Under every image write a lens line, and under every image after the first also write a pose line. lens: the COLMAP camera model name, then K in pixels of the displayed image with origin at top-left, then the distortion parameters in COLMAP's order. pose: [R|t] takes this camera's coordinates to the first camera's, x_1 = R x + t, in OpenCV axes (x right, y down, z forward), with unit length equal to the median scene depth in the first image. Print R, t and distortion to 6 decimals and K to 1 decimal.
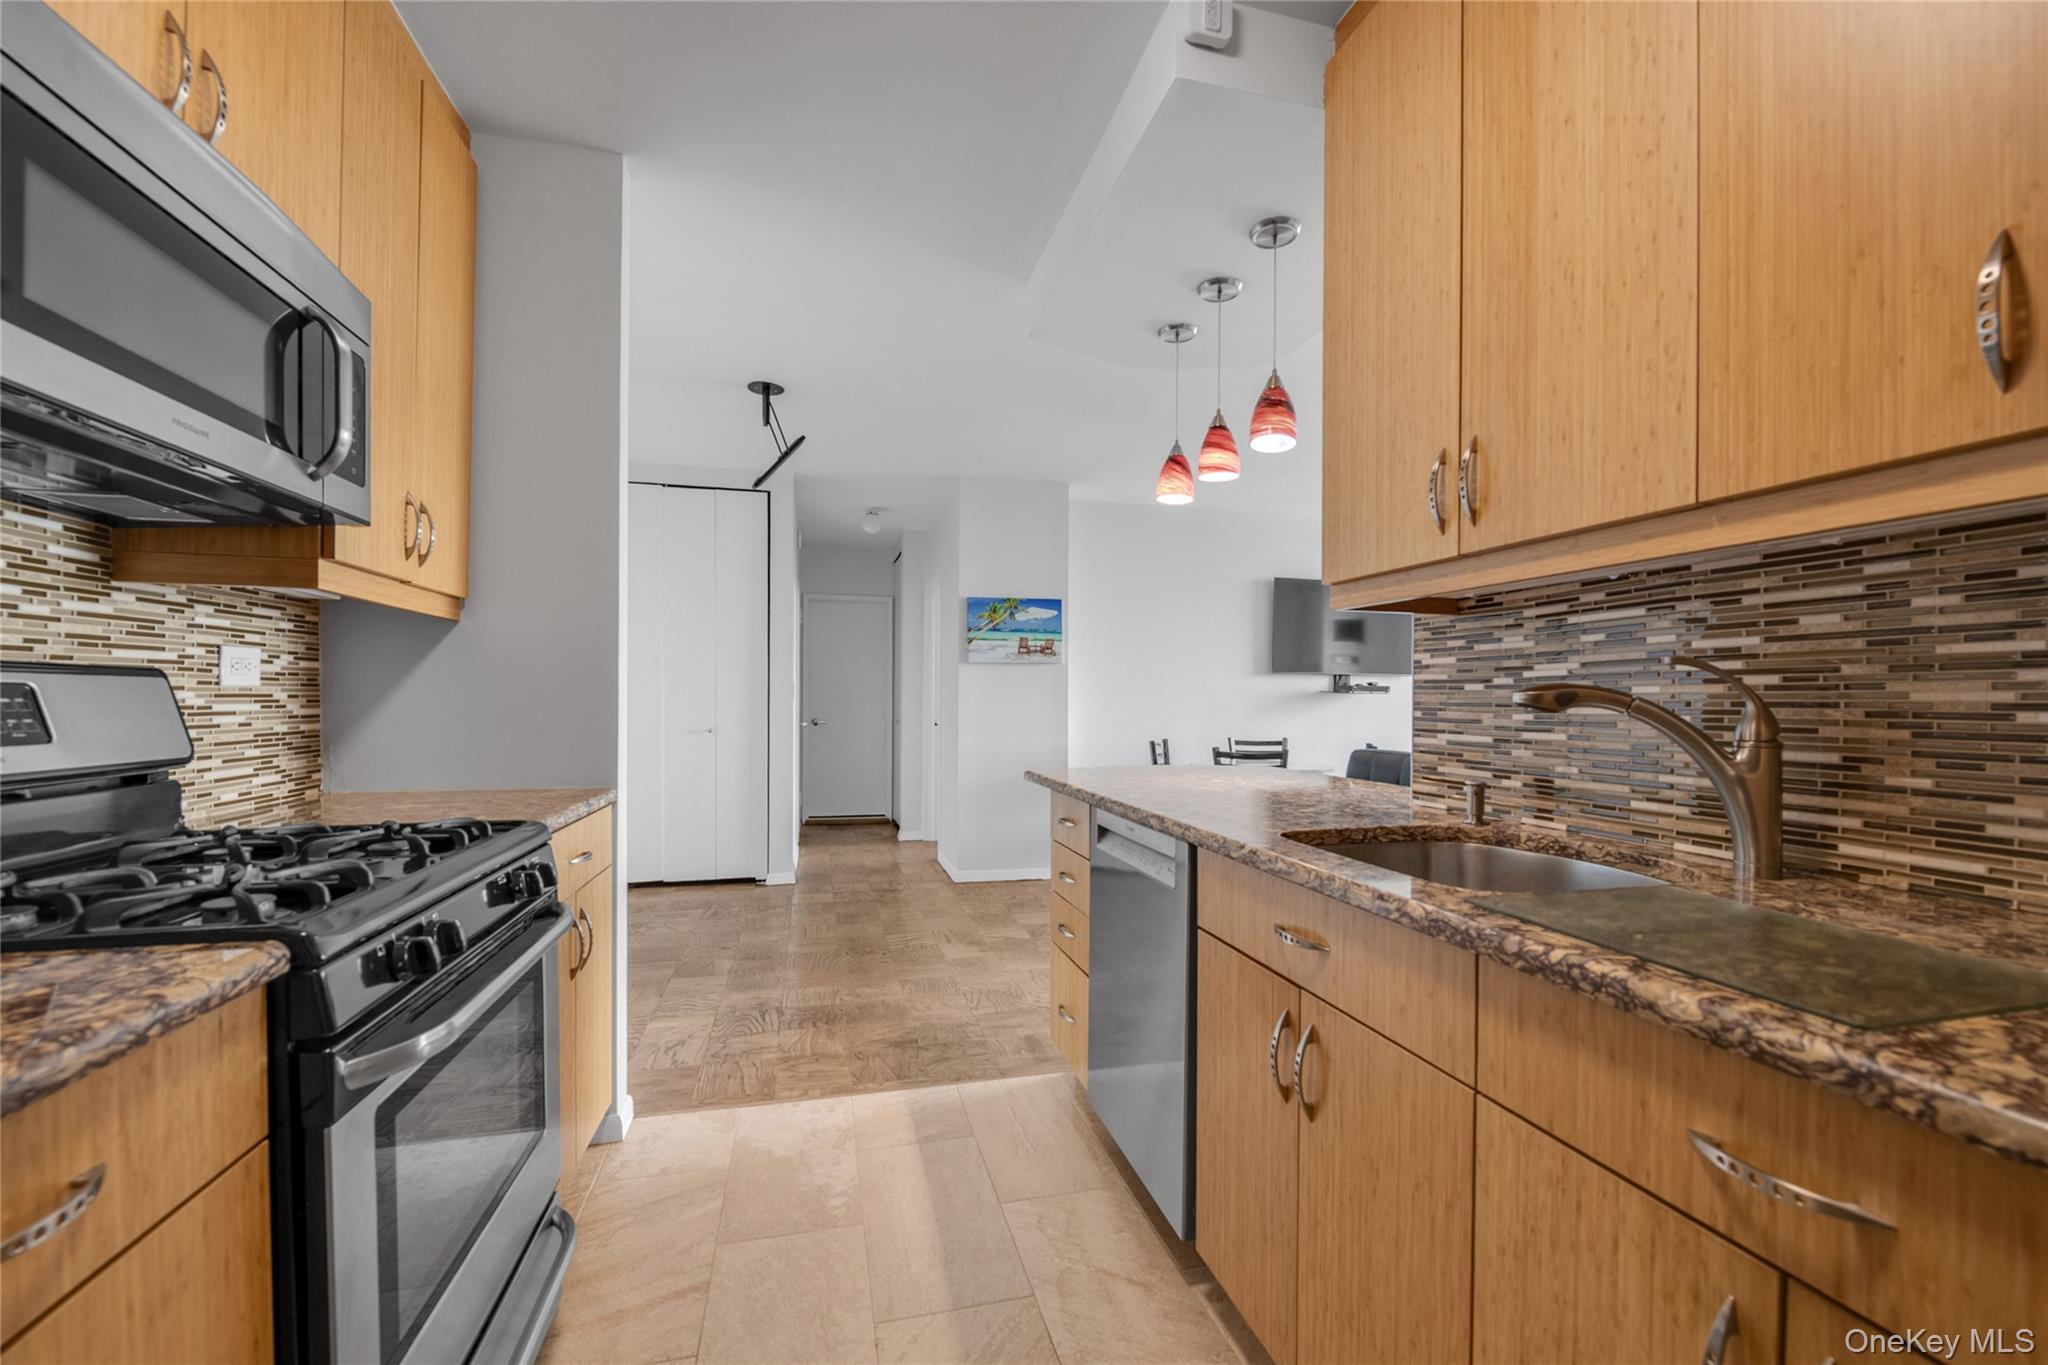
lens RADIAL K [[820.9, 0, 1023.0], [0, 820.9, 687.6], [0, 0, 1]] dist [-0.012375, -0.000192]
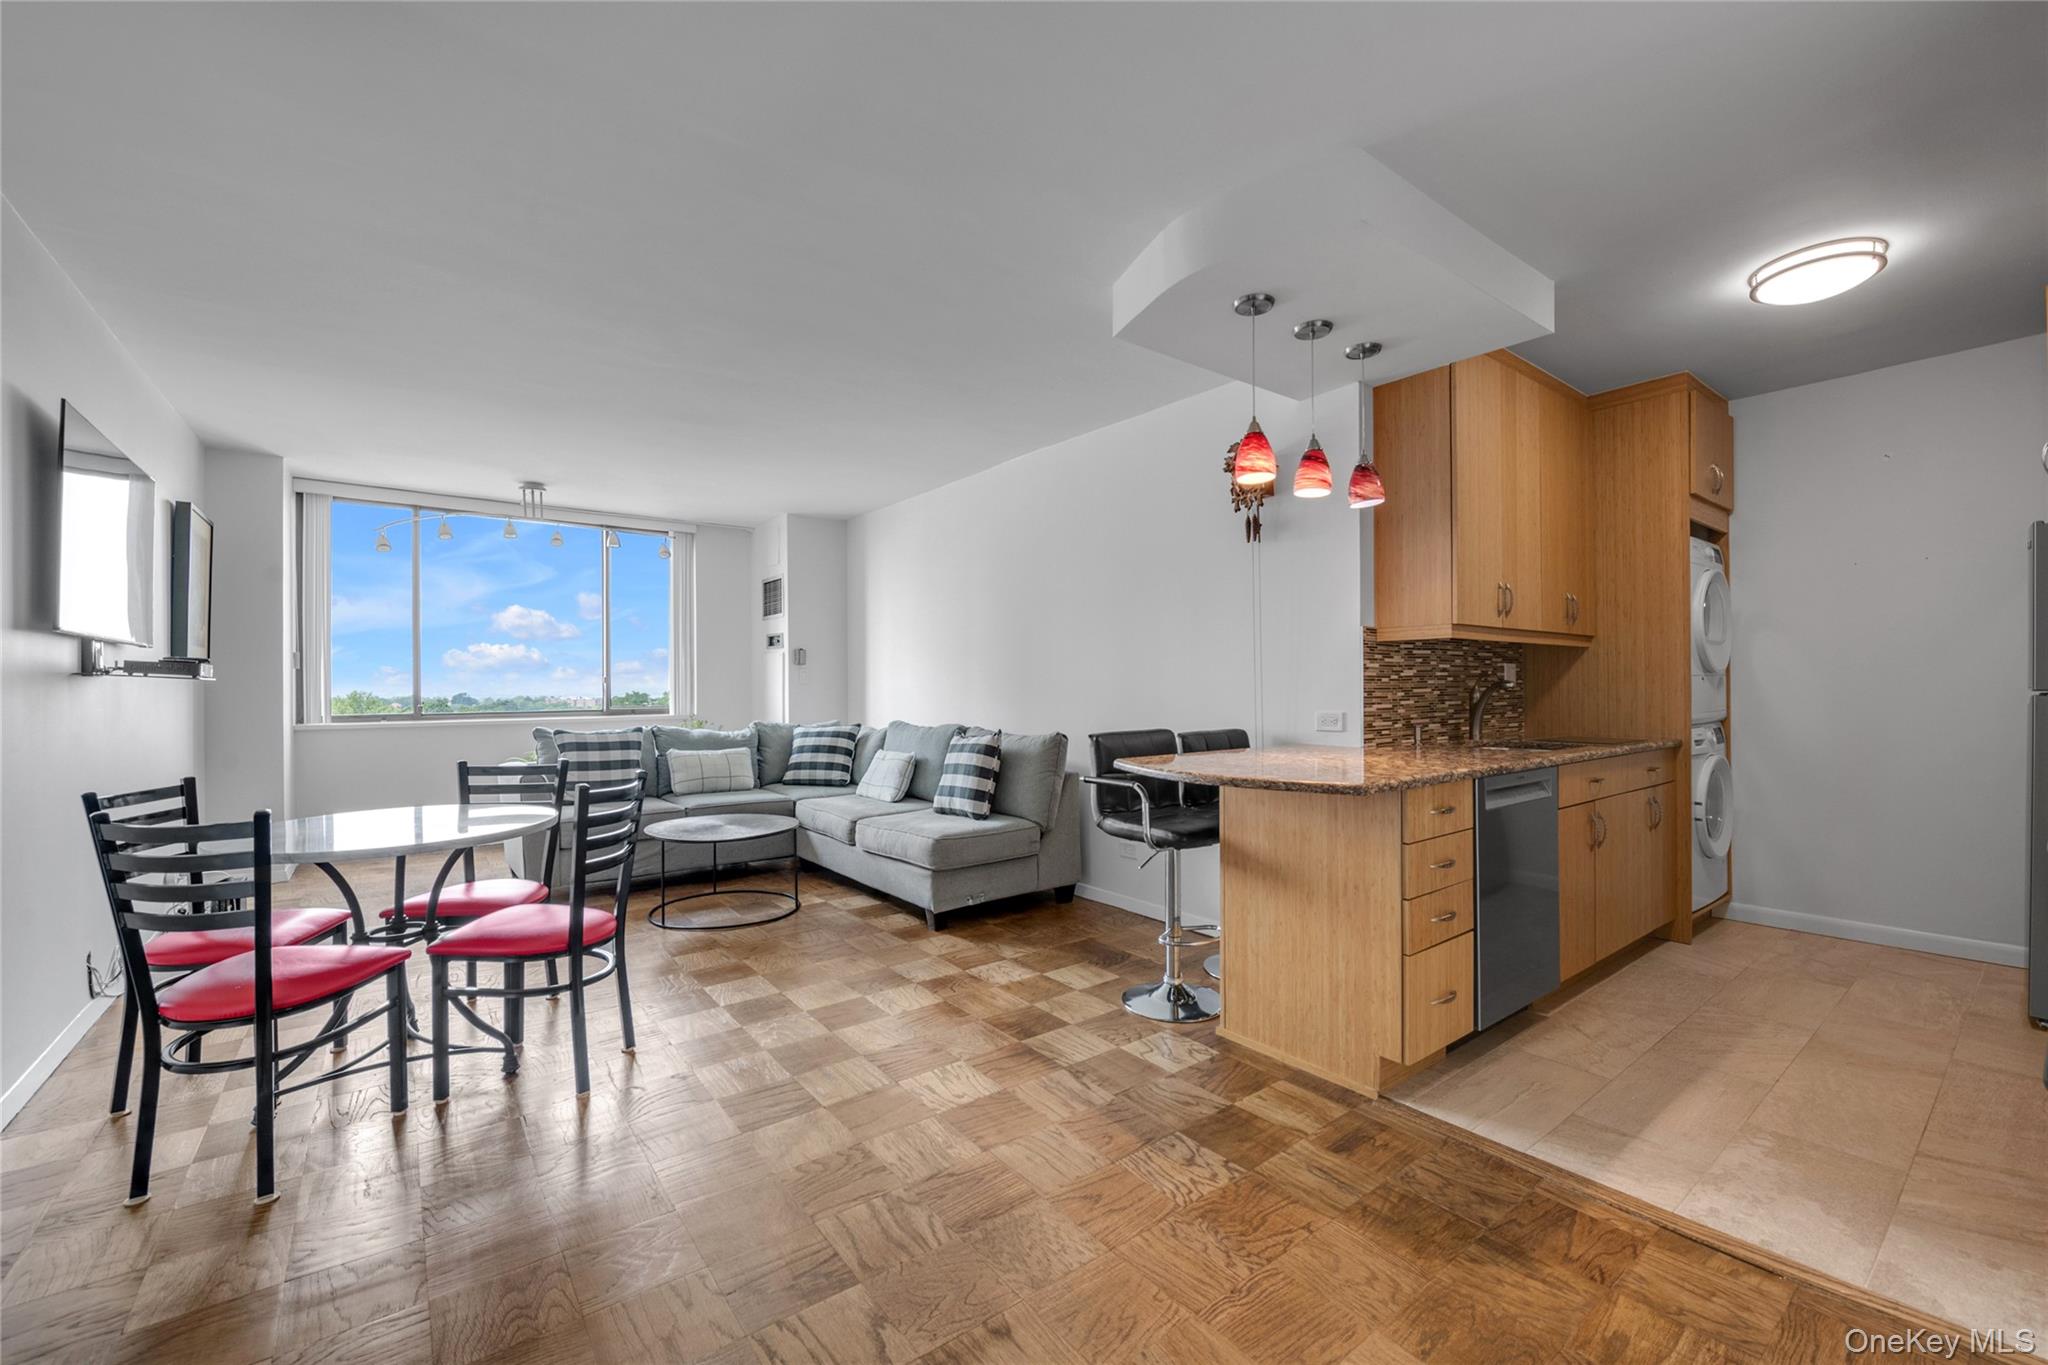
lens RADIAL K [[834.6, 0, 1024.0], [0, 834.6, 682.5], [0, 0, 1]] dist [-0.004975, -0.000469]
pose [[-0.394148, -0.002737, 0.919043, -1.004608], [-0.010525, 0.999943, -0.001536, 0.019456], [-0.918987, -0.010278, -0.394155, 2.752863]]
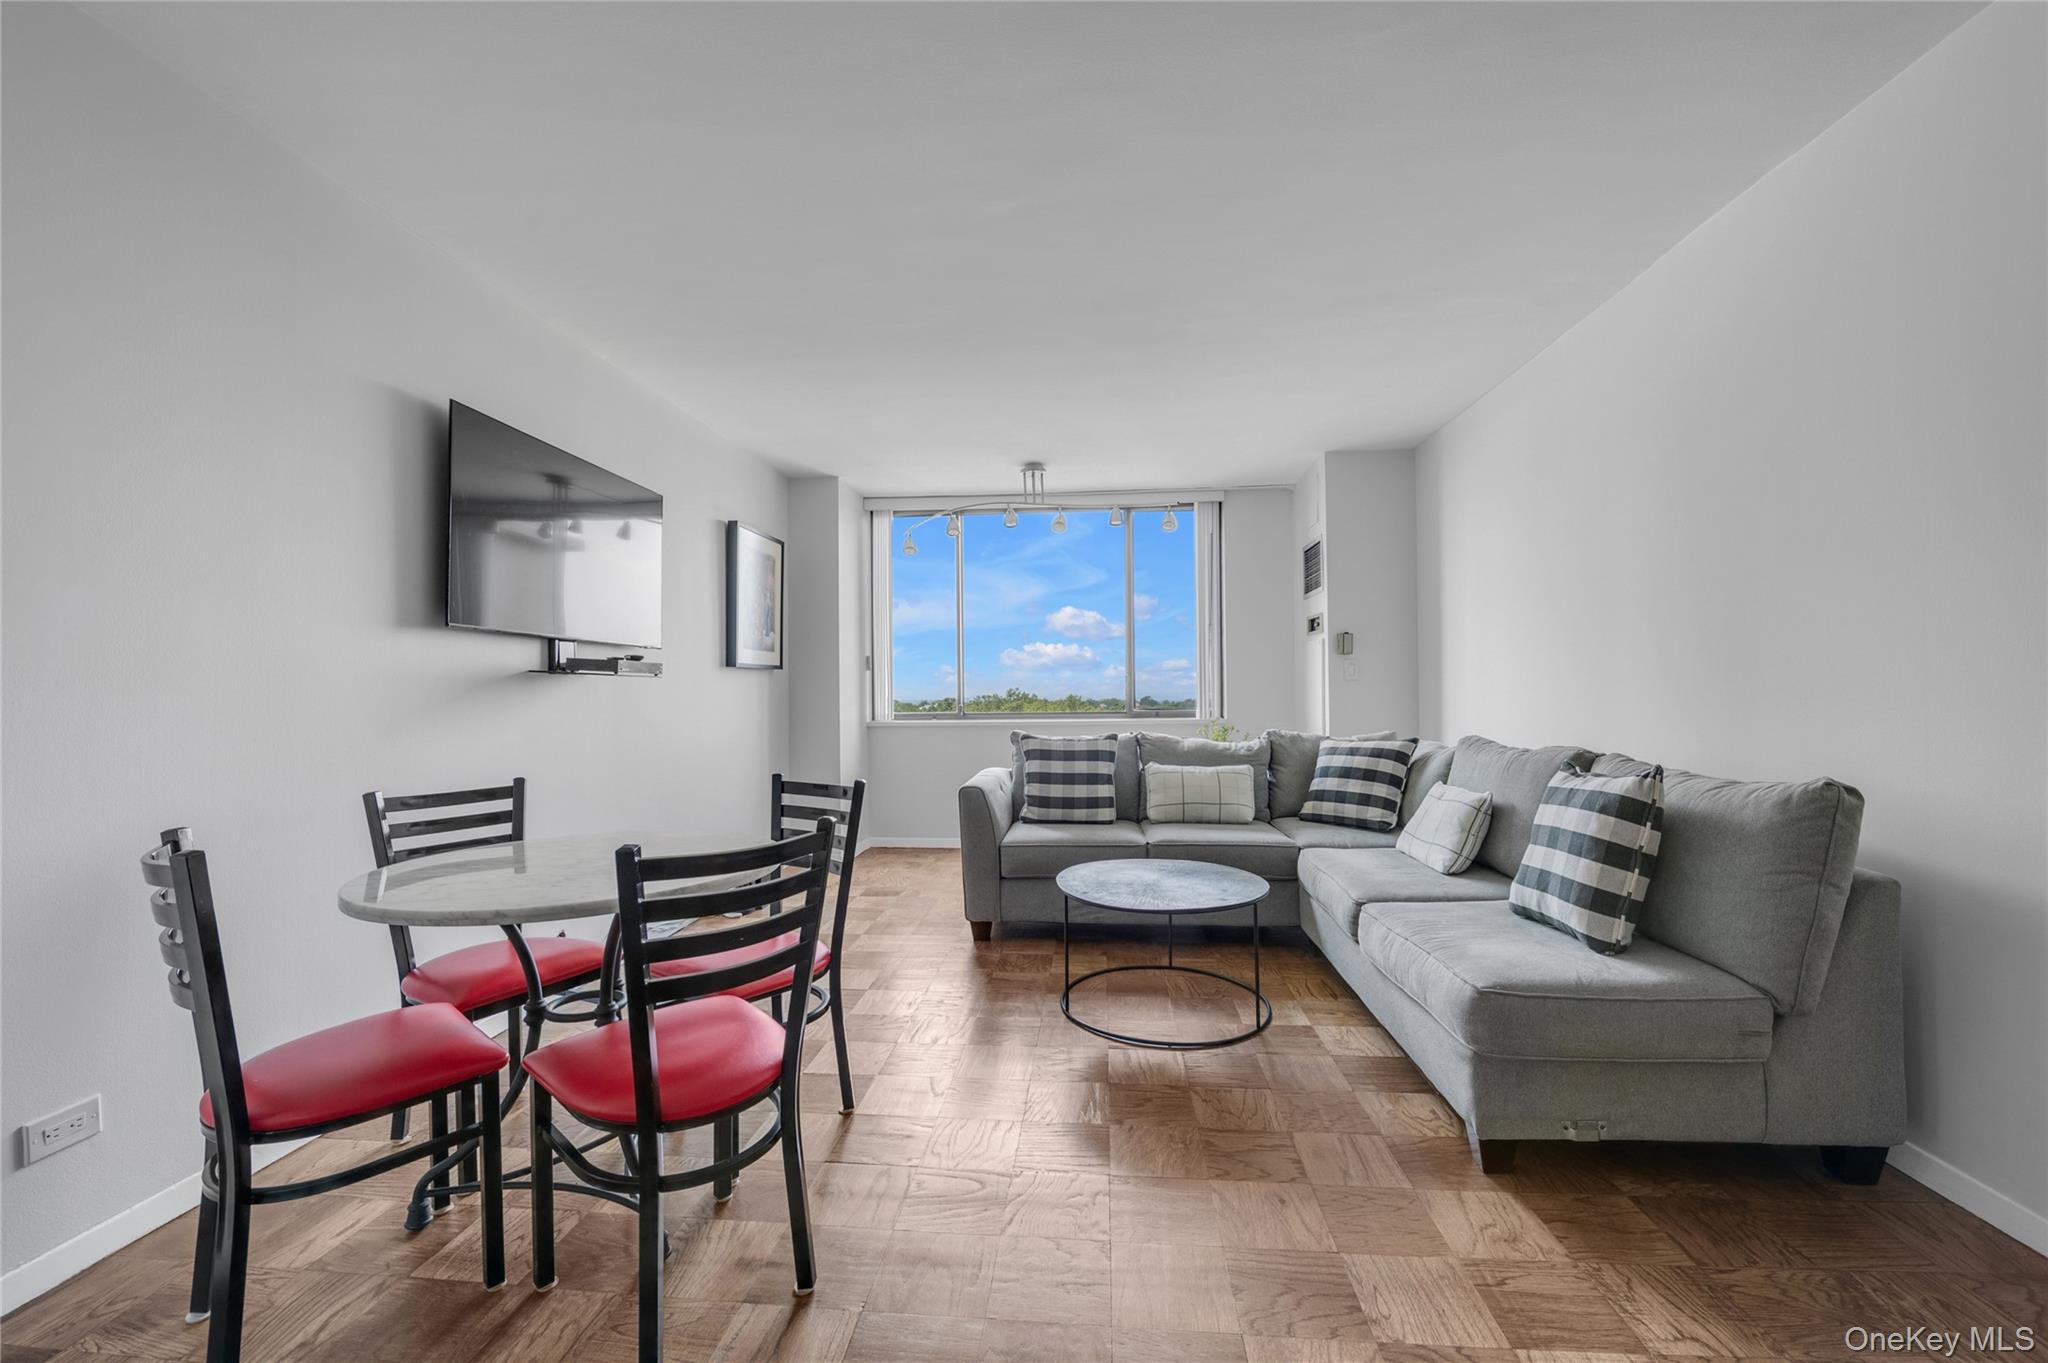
lens RADIAL K [[820.9, 0, 1023.0], [0, 820.9, 686.6], [0, 0, 1]] dist [-0.012375, -0.000192]
pose [[0.333612, -0.003126, 0.942705, 0.027540], [-0.002292, 0.999989, 0.004127, 0.045270], [-0.942708, -0.003538, 0.333601, 2.253371]]
